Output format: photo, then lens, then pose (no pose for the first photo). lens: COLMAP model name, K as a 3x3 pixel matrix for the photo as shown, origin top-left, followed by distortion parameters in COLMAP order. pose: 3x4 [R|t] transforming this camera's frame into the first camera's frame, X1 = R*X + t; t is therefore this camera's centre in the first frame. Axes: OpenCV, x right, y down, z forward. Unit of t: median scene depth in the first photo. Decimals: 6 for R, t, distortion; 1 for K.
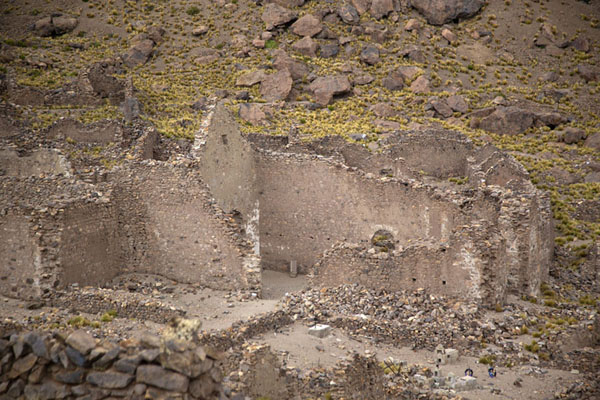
lens RADIAL K [[1813.8, 0, 300.3], [0, 1813.8, 200.2], [0, 0, 1]] dist [0.072380, 0.000000]
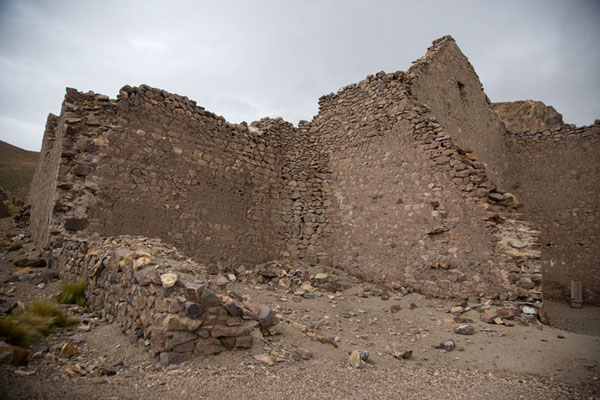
lens RADIAL K [[404.3, 0, 304.7], [0, 404.3, 193.9], [0, 0, 1]] dist [-0.073595, 0.004330]
pose [[0.902955, -0.008108, -0.429658, -0.032032], [-0.123533, 0.952724, -0.277591, 0.056691], [0.411596, 0.303729, 0.859266, 0.890010]]
